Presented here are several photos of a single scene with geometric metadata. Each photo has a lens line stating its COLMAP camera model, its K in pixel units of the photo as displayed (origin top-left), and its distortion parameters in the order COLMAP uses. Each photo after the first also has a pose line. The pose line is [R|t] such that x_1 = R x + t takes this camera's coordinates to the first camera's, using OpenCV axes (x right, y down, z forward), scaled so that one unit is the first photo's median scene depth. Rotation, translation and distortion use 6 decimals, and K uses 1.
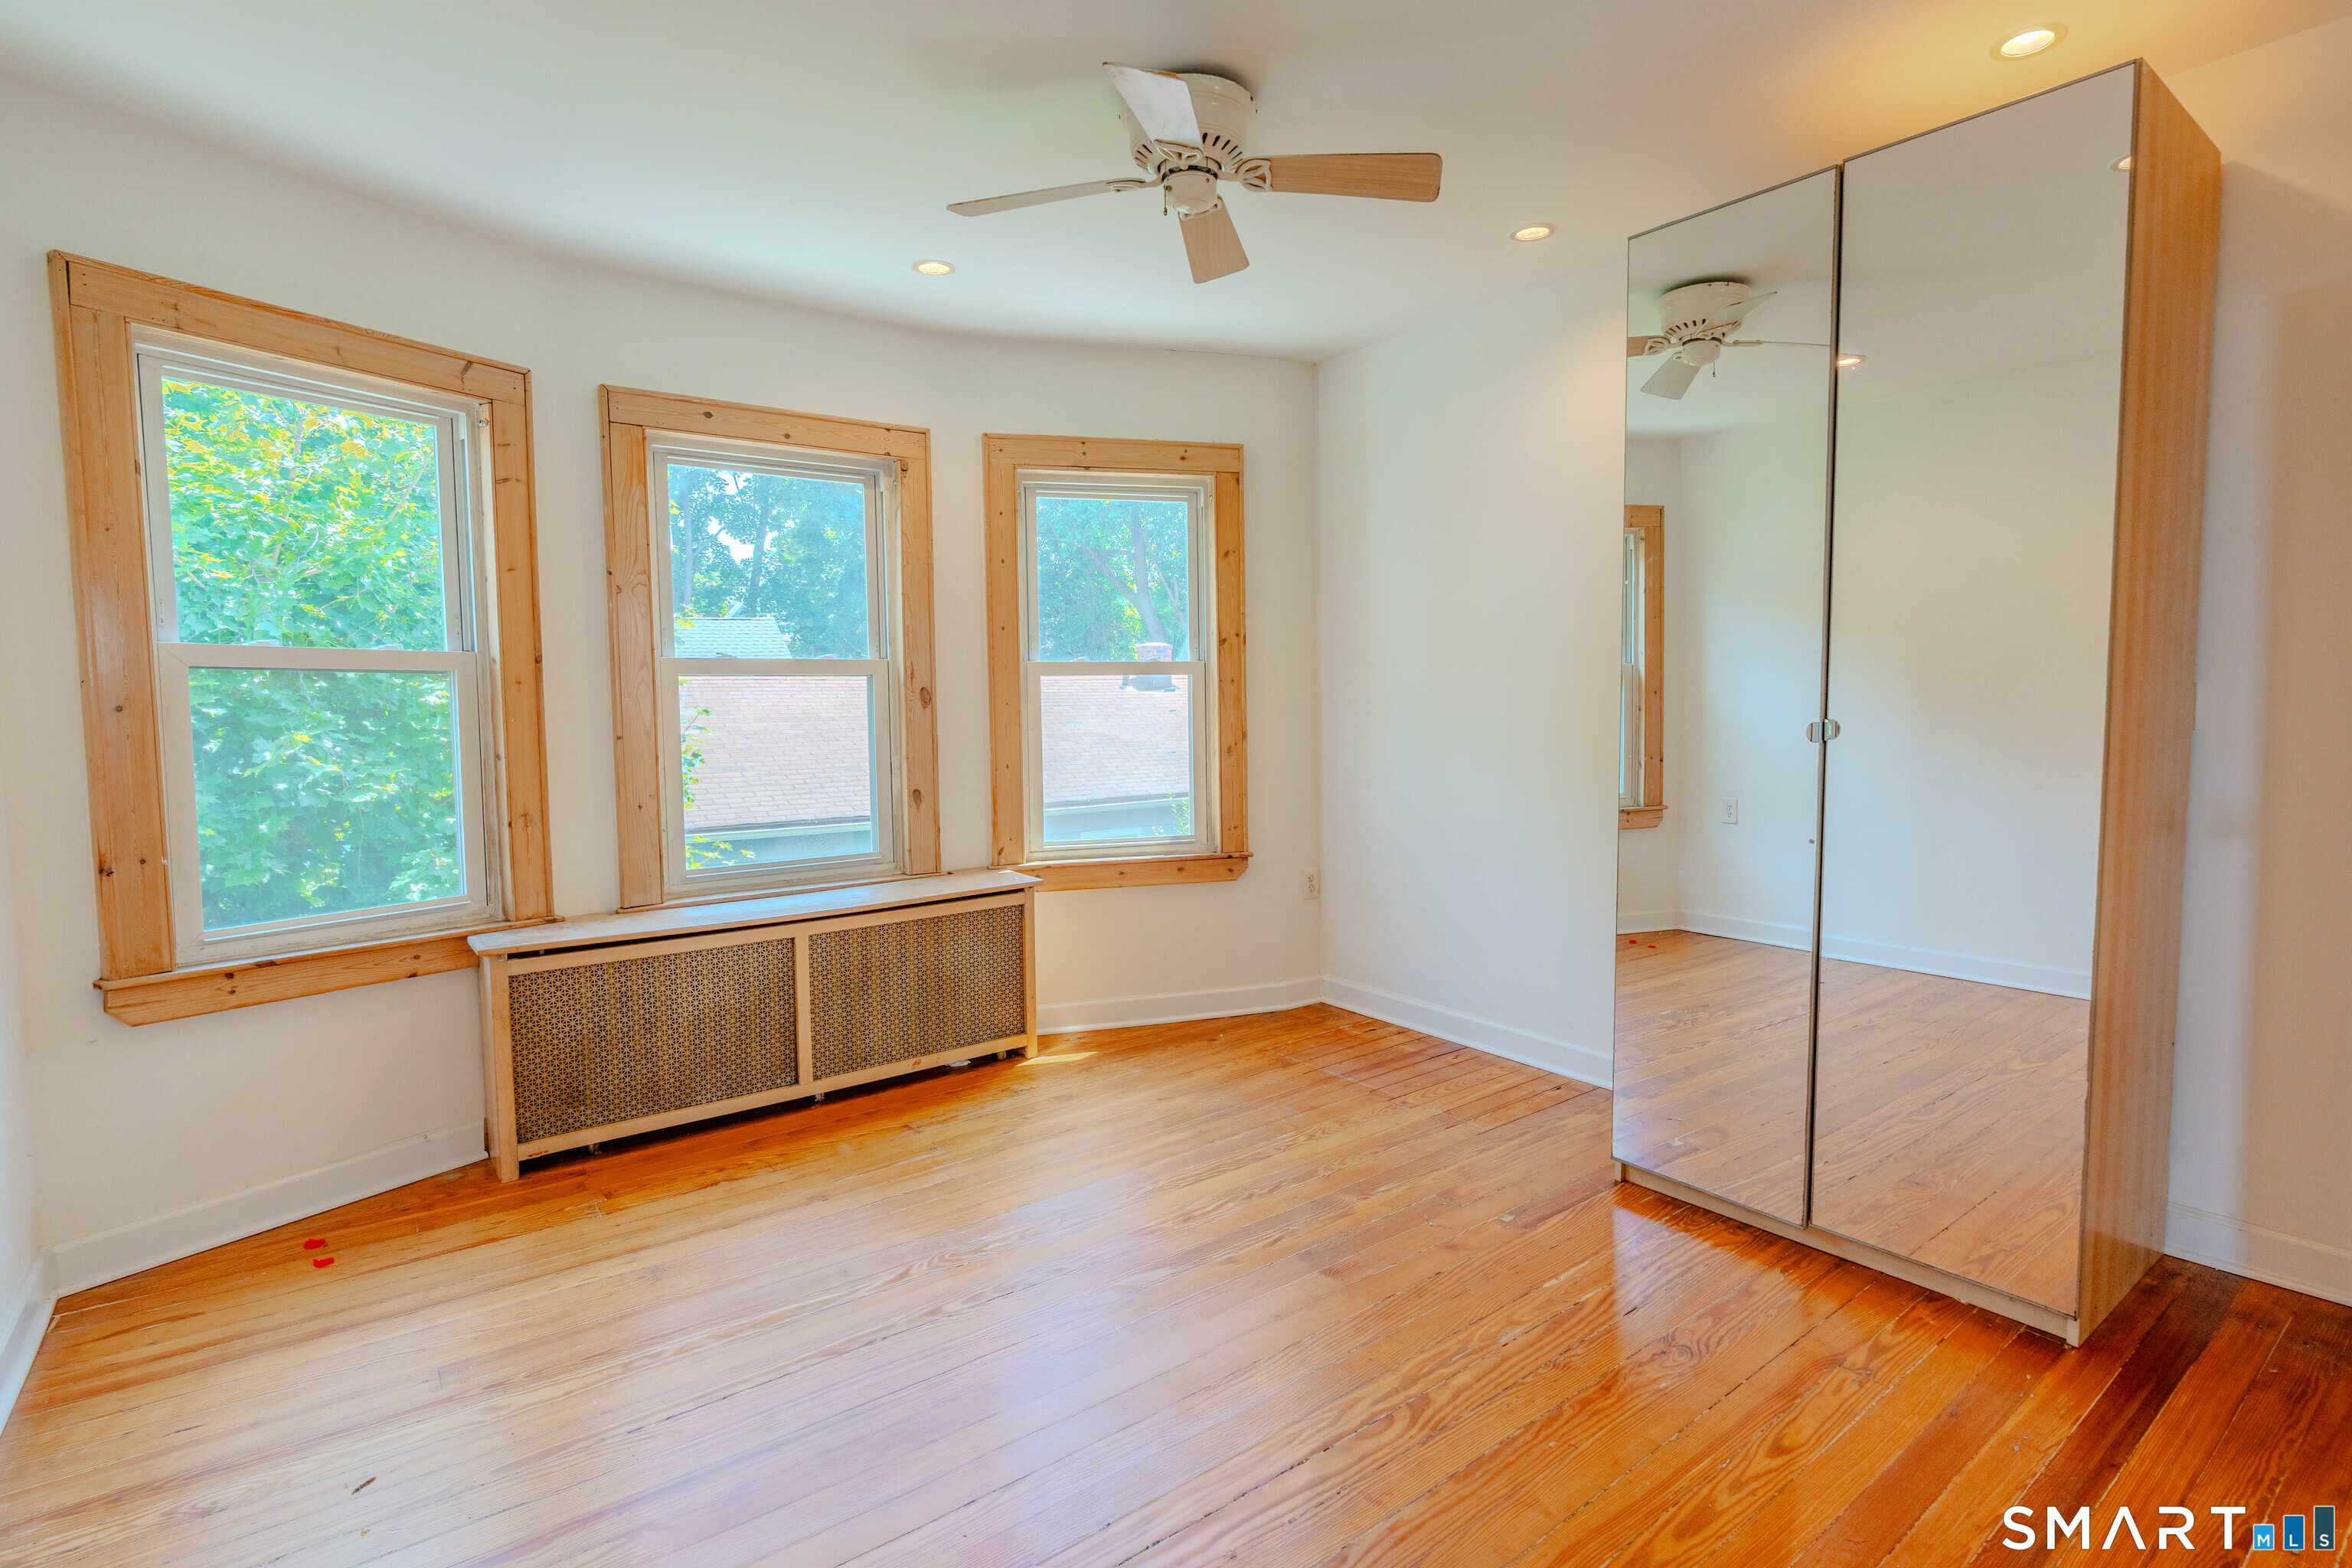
lens RADIAL K [[1156.4, 0, 1183.0], [0, 1156.4, 766.0], [0, 0, 1]] dist [-0.013466, 0.007117]
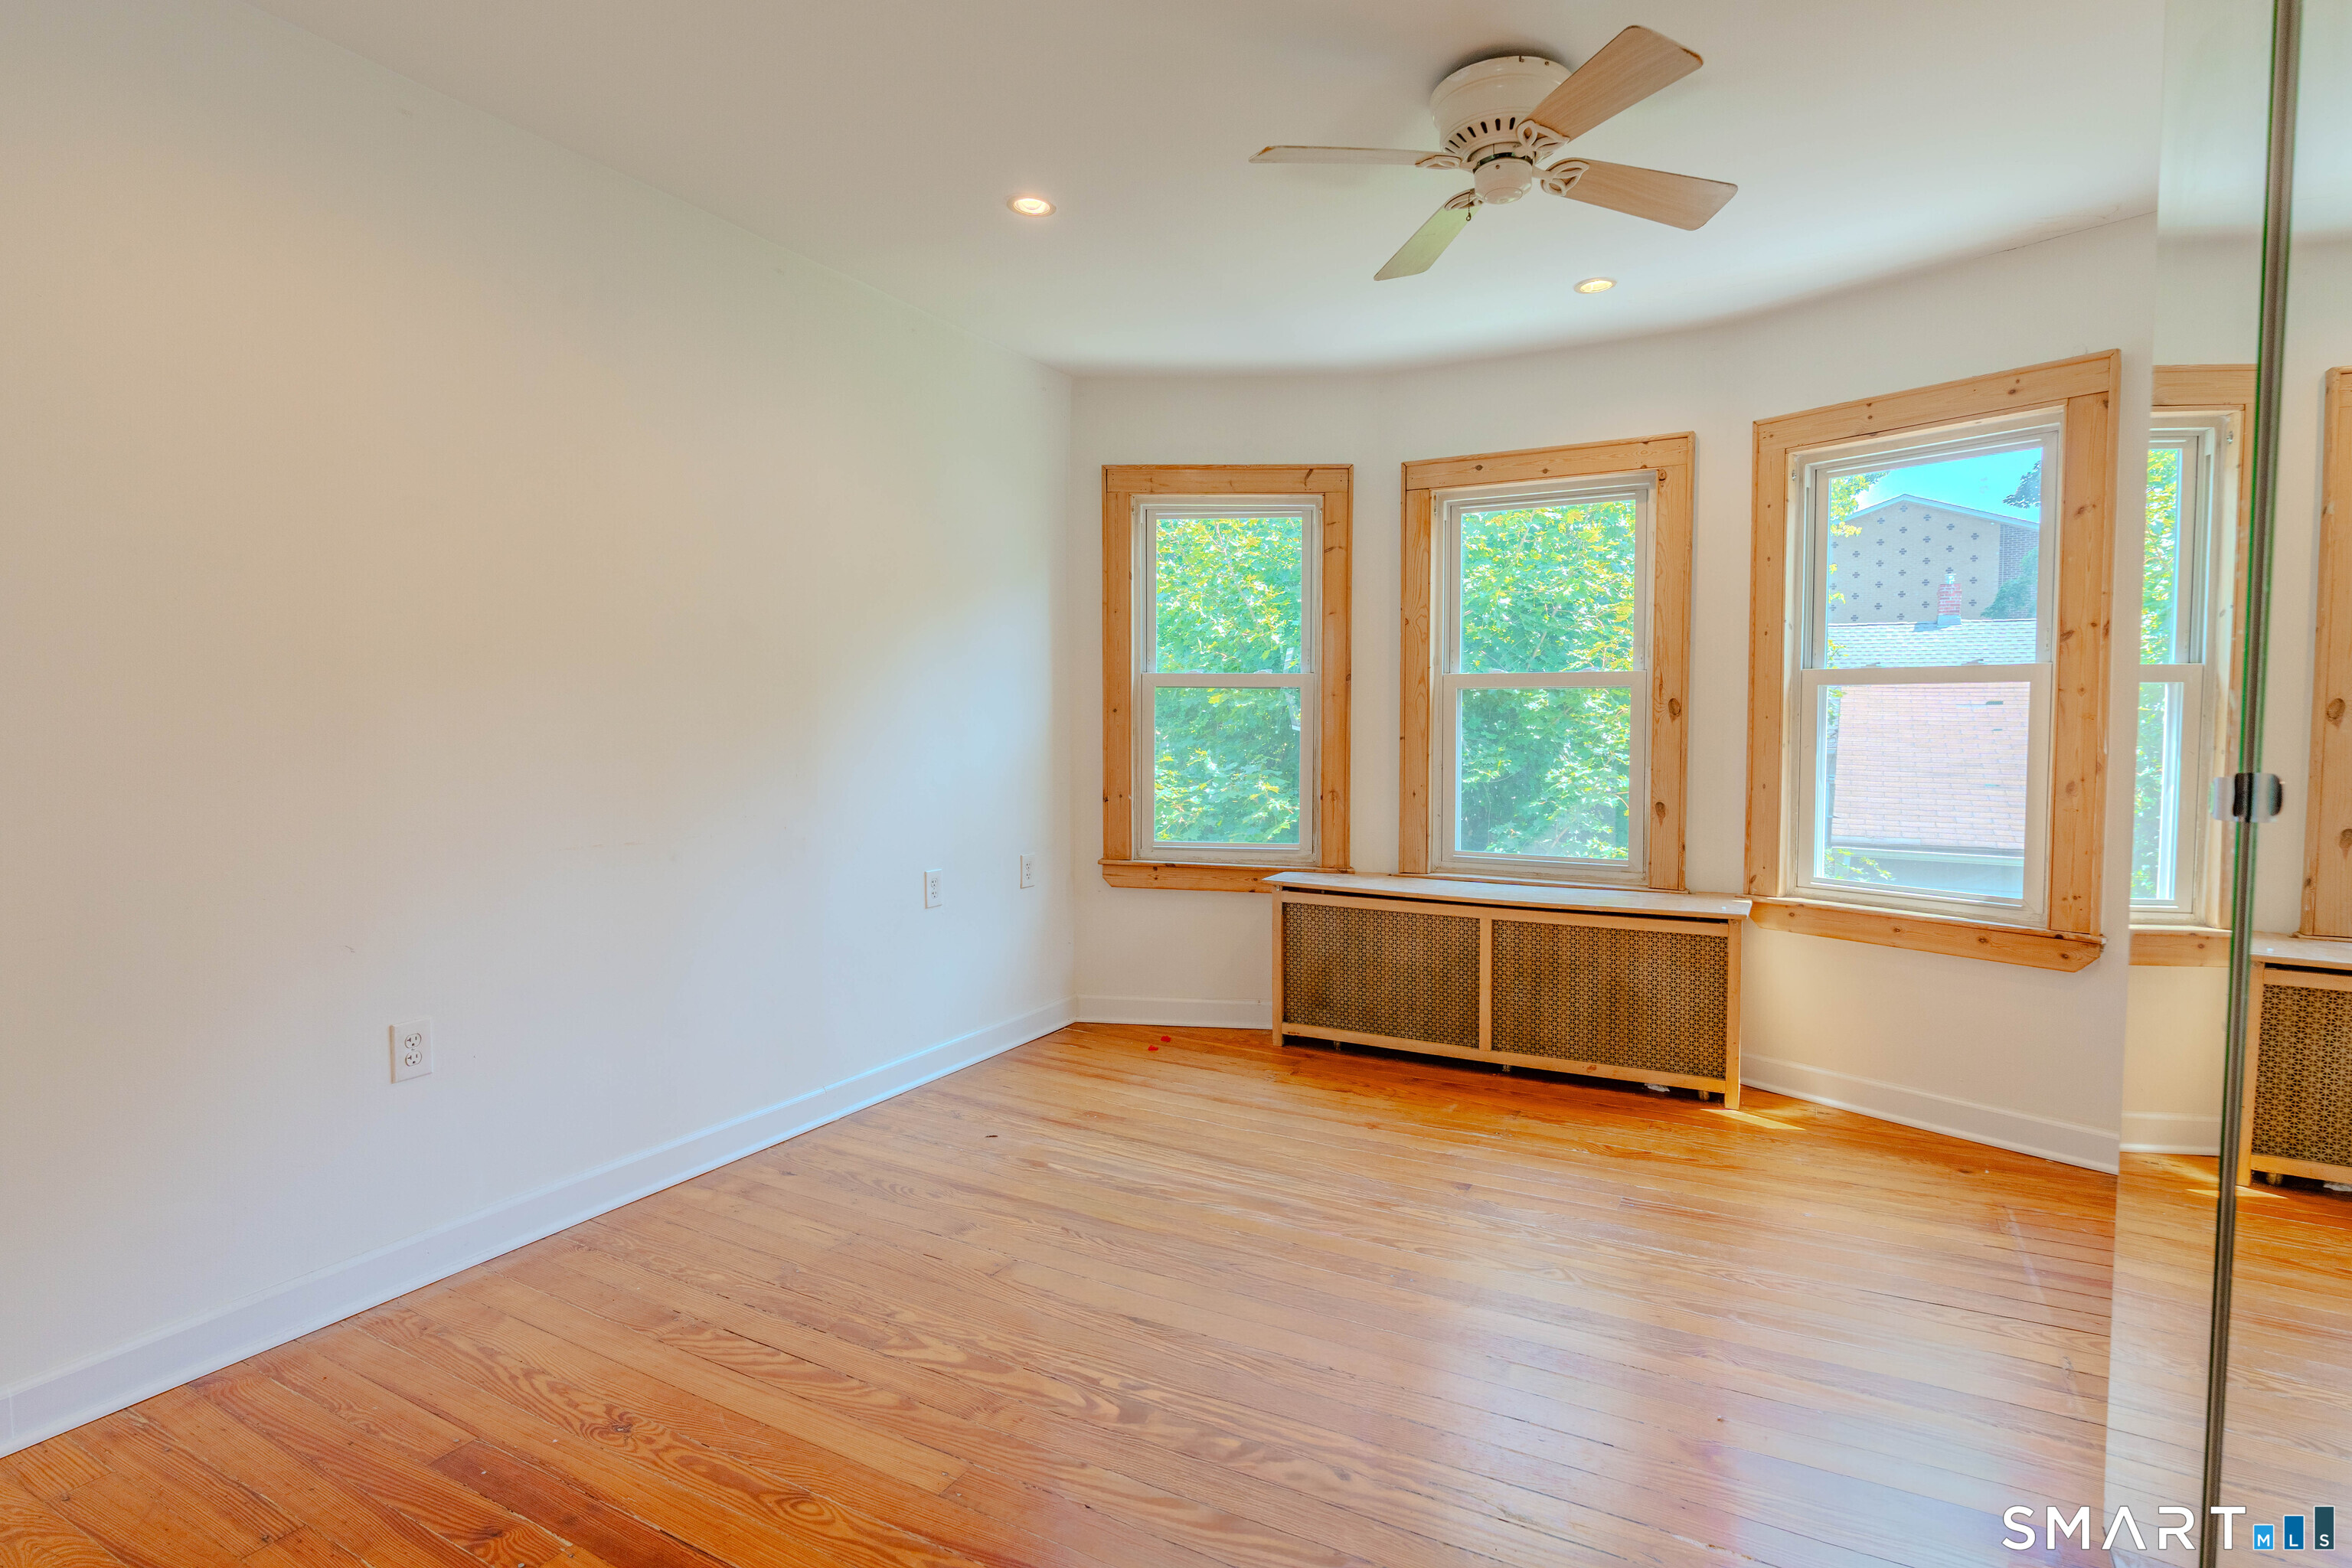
lens RADIAL K [[1092.5, 0, 1187.6], [0, 1092.5, 767.6], [0, 0, 1]] dist [-0.003306, 0.000453]
pose [[0.427608, 0.057629, -0.902126, 0.472651], [-0.060089, 0.997571, 0.035244, -0.019411], [0.901965, 0.039137, 0.430032, 0.255029]]
